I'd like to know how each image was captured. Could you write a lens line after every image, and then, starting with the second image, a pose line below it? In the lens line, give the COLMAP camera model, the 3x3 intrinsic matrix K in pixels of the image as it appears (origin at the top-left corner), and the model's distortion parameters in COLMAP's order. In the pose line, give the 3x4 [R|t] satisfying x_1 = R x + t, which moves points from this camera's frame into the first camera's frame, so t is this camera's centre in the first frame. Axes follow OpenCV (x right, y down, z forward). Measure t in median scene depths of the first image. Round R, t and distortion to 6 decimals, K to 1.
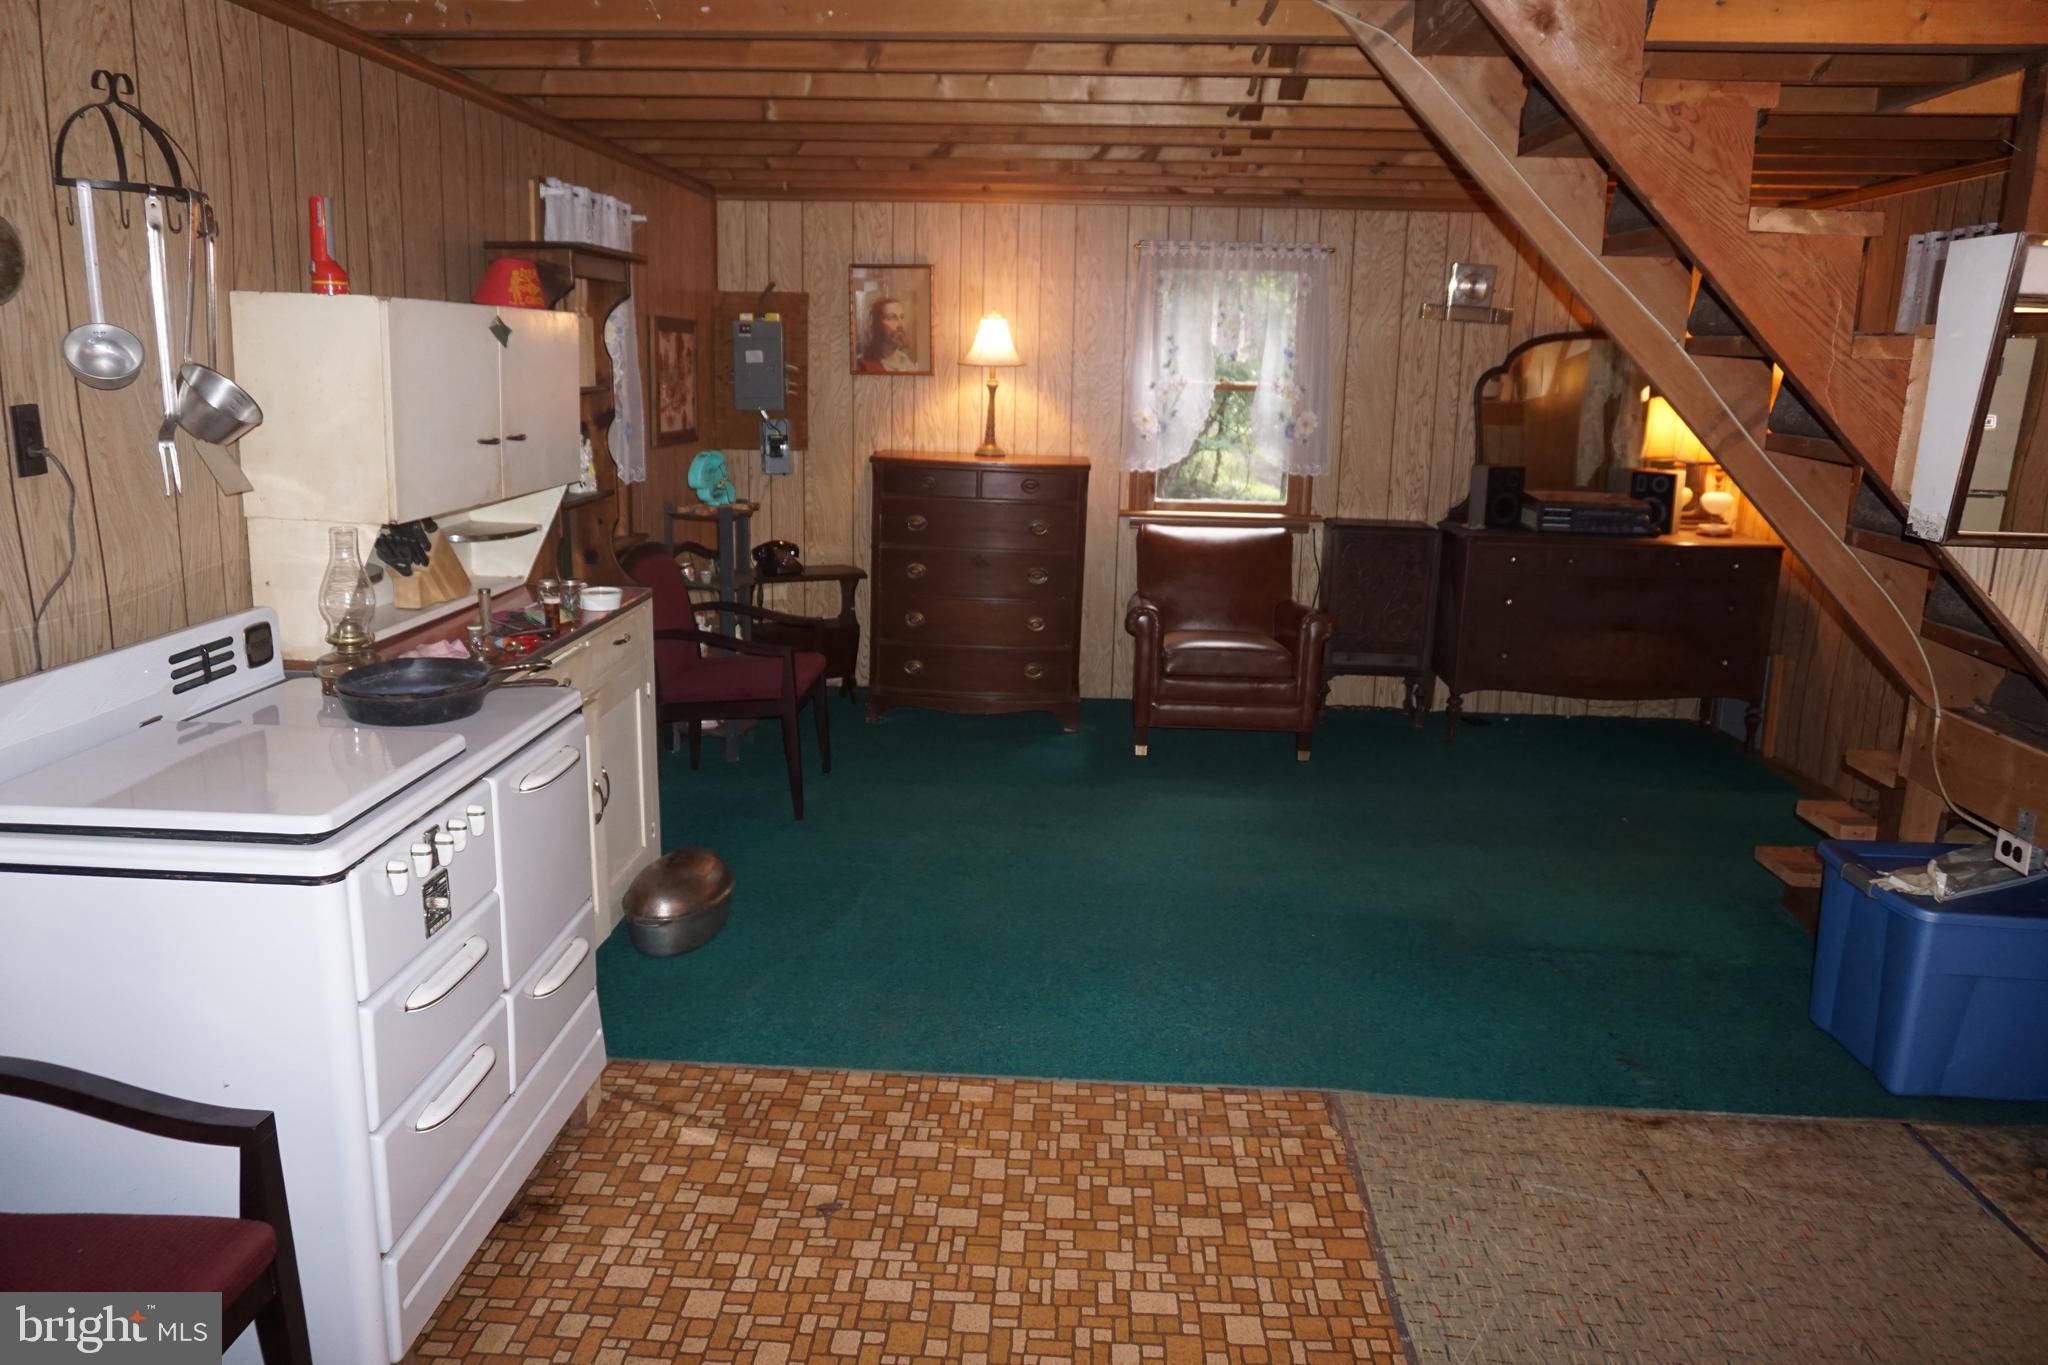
lens RADIAL K [[1464.8, 0, 1024.0], [0, 1464.8, 682.5], [0, 0, 1]] dist [-0.036465, 0.009320]
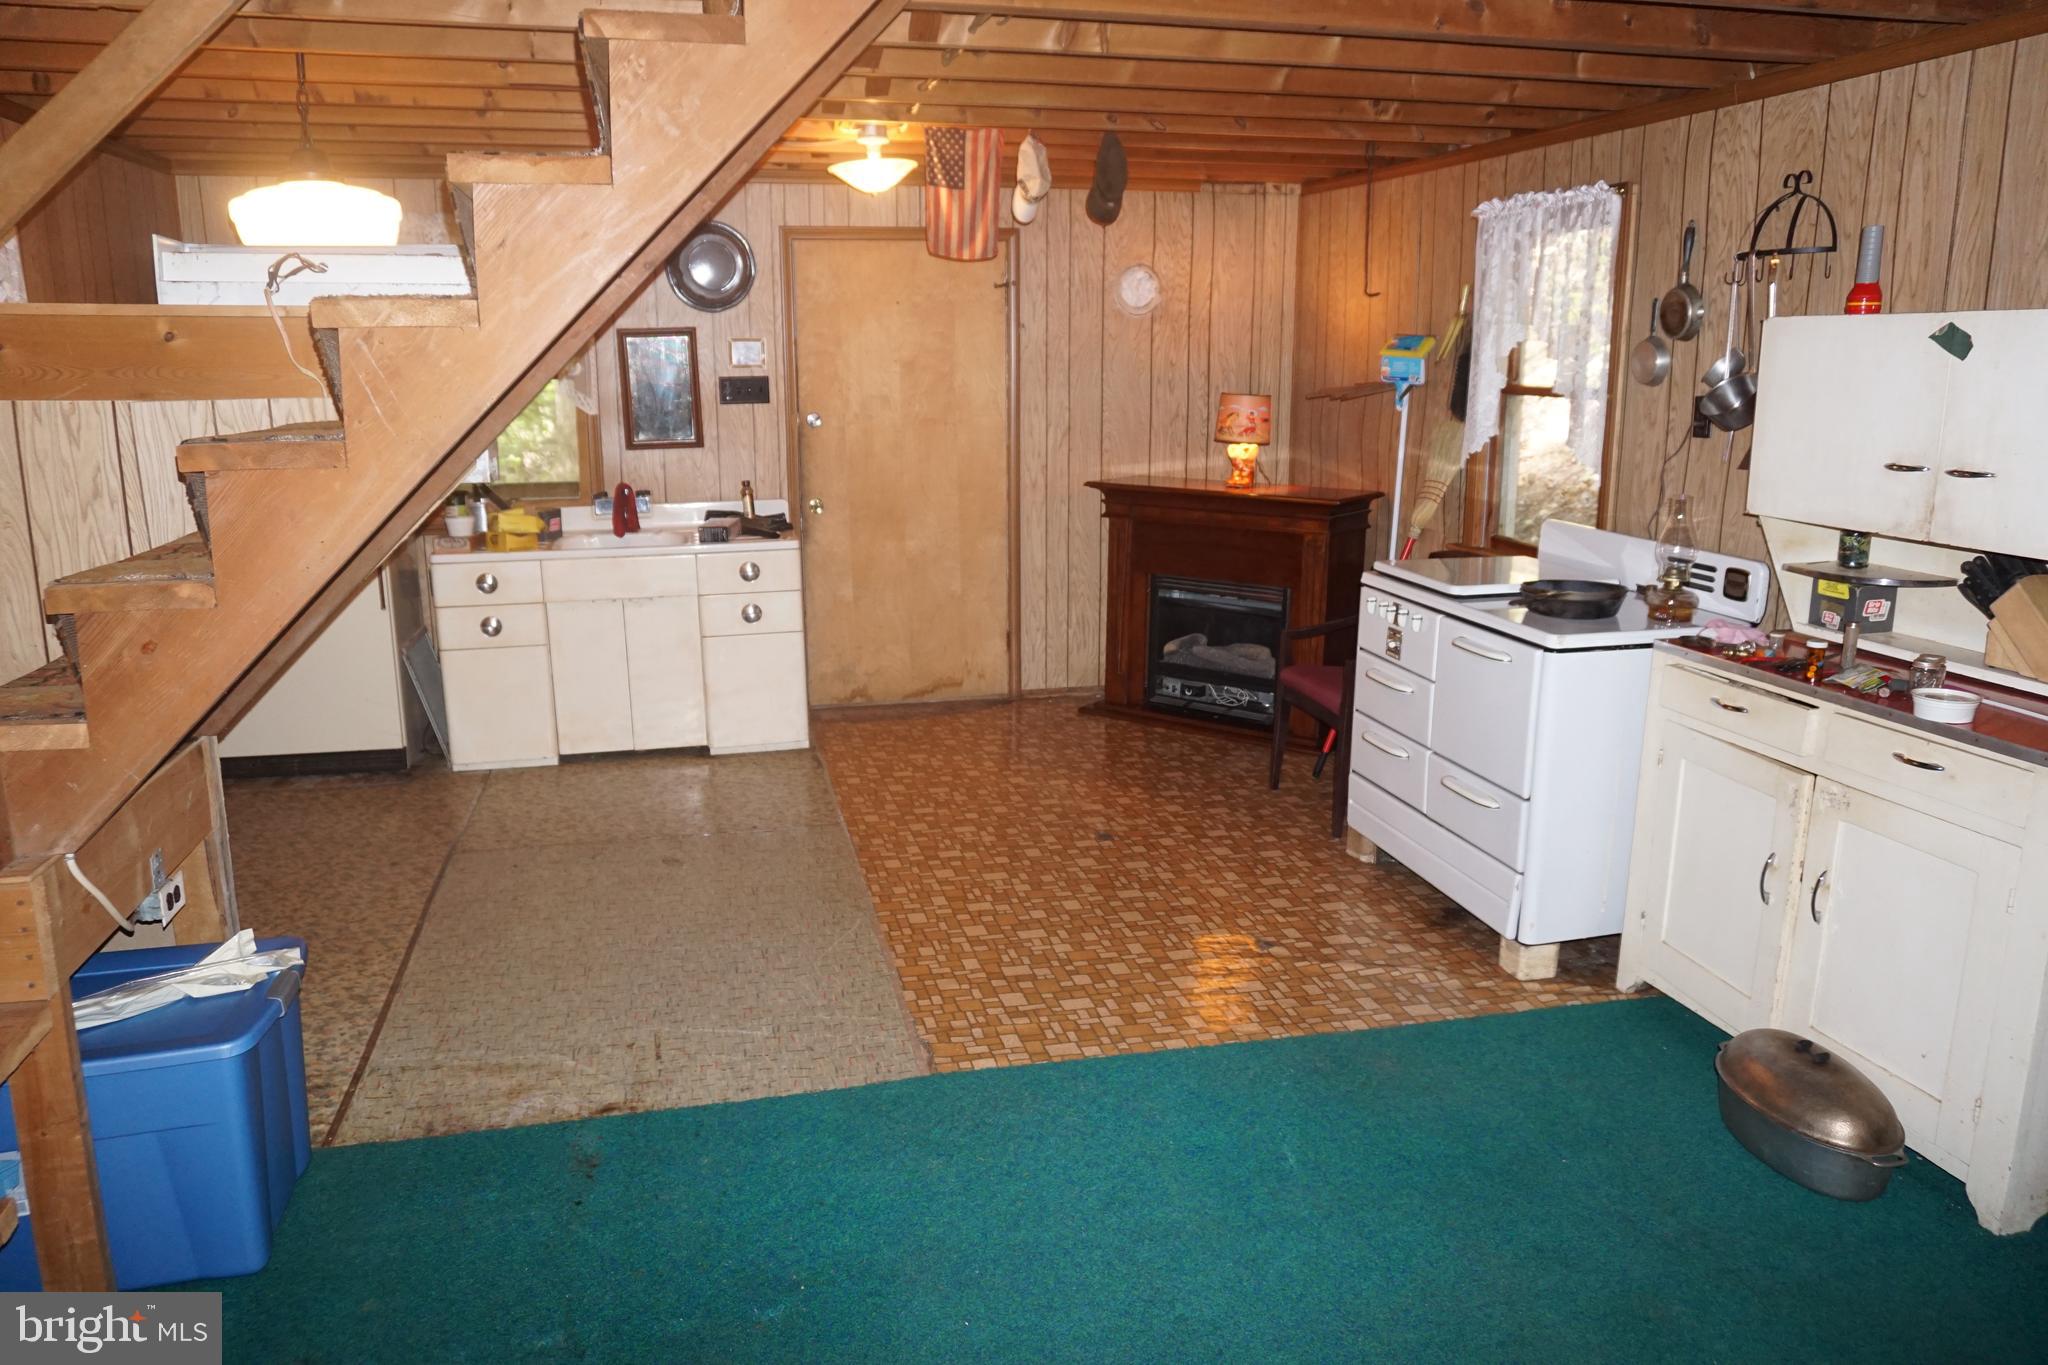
lens RADIAL K [[1464.8, 0, 1024.0], [0, 1464.8, 682.5], [0, 0, 1]] dist [-0.036465, 0.009320]
pose [[-0.961461, 0.037387, -0.272388, 0.430951], [-0.082226, 0.906269, 0.414627, -0.407813], [0.262358, 0.421045, -0.868268, 1.859859]]
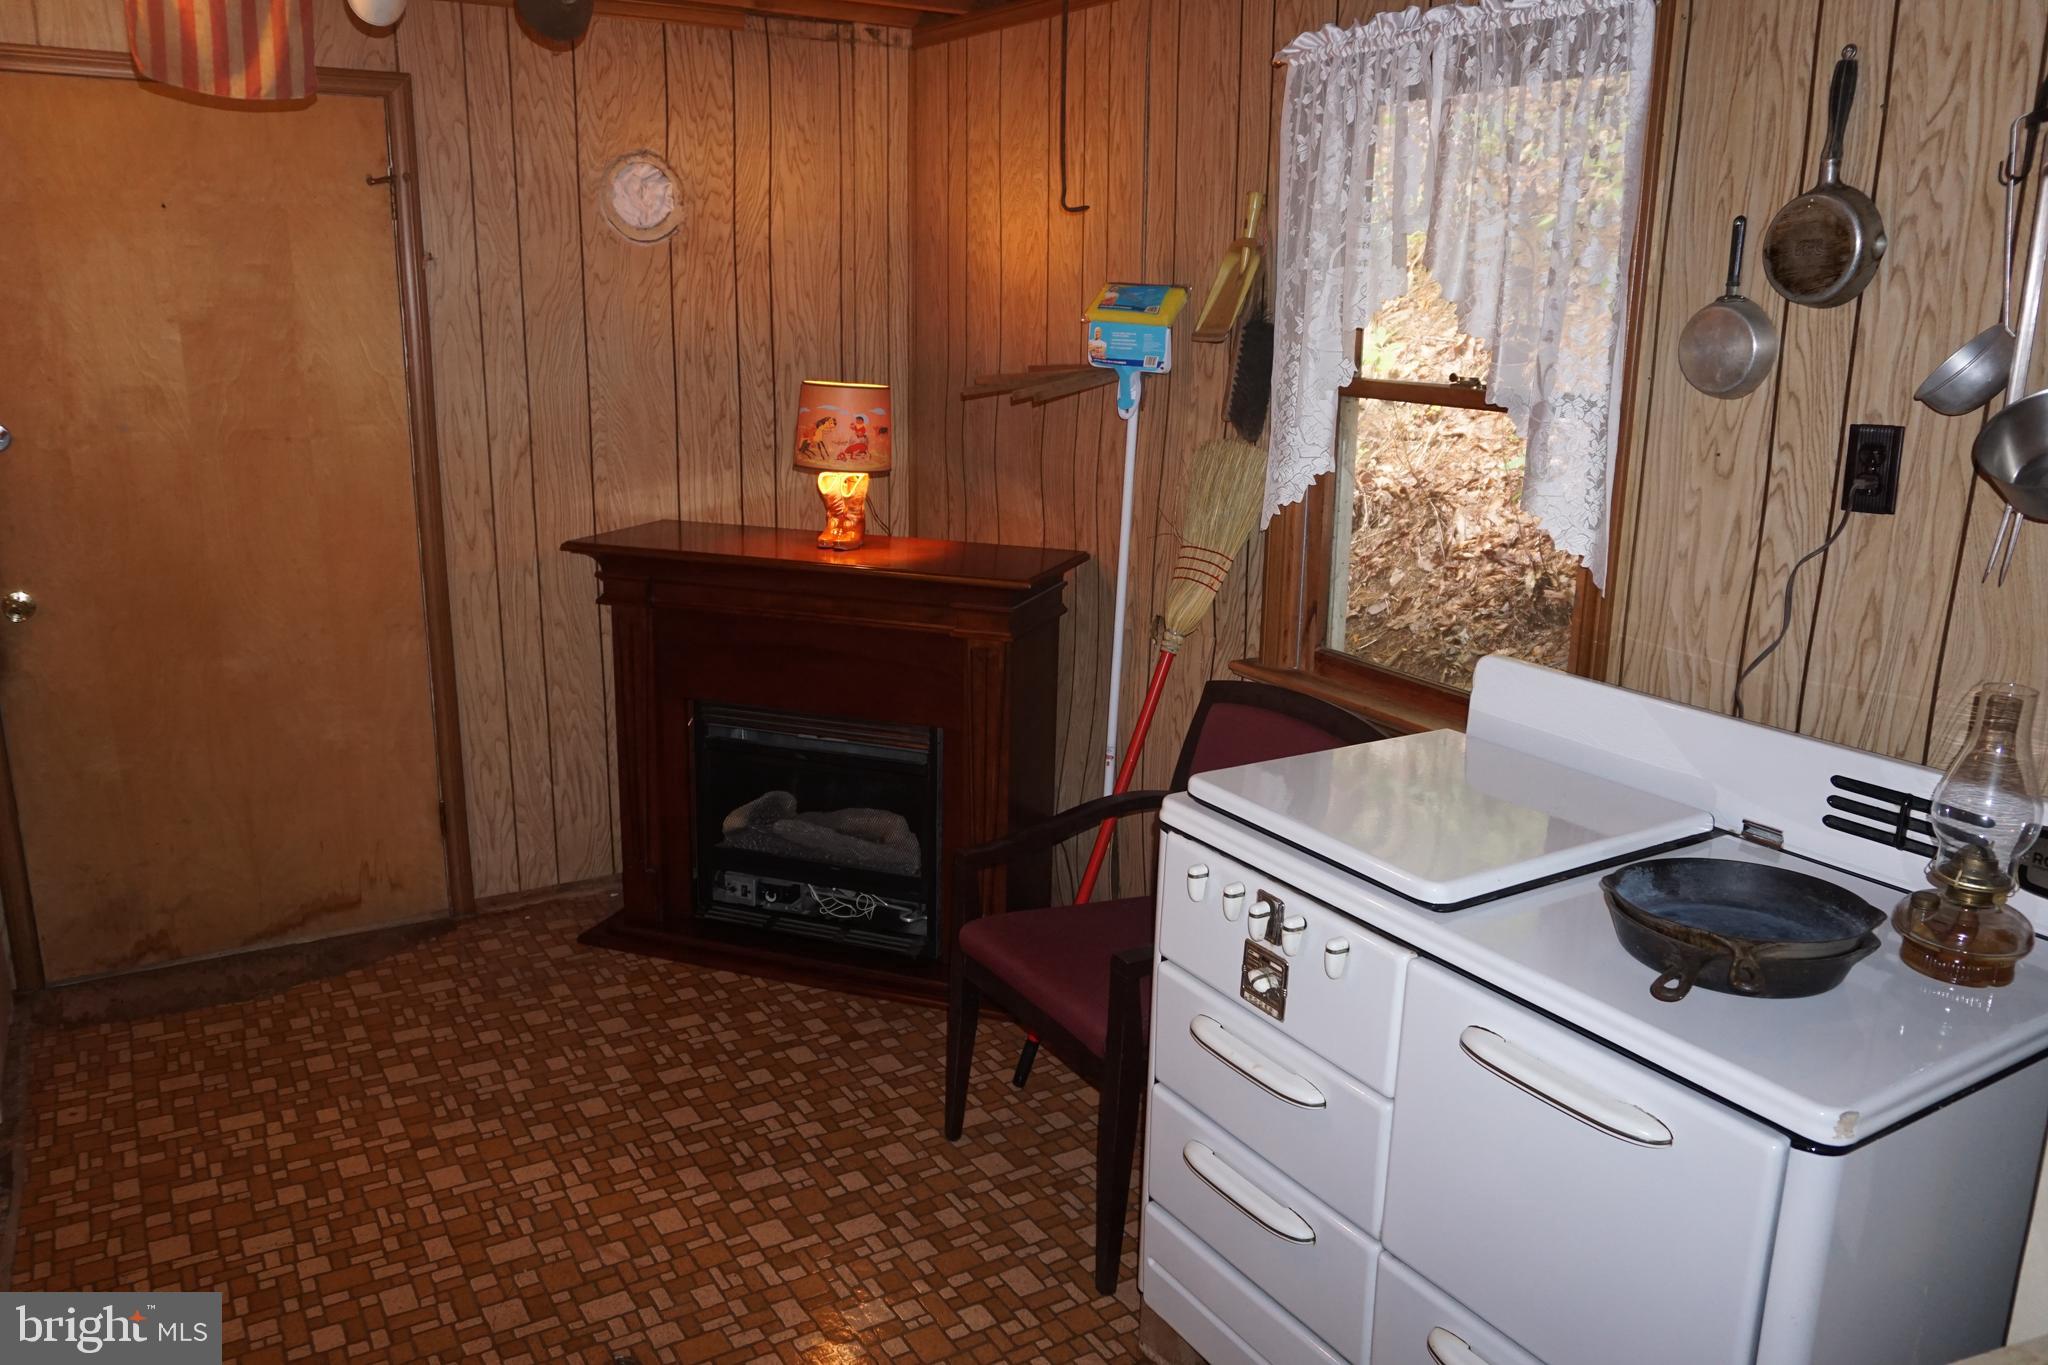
lens RADIAL K [[1531.8, 0, 1024.0], [0, 1531.8, 682.5], [0, 0, 1]] dist [-0.028101, 0.009830]
pose [[-0.834499, 0.096705, -0.542457, 0.137452], [-0.154910, 0.903596, 0.399395, -0.251468], [0.528786, 0.417327, -0.739069, 1.101511]]
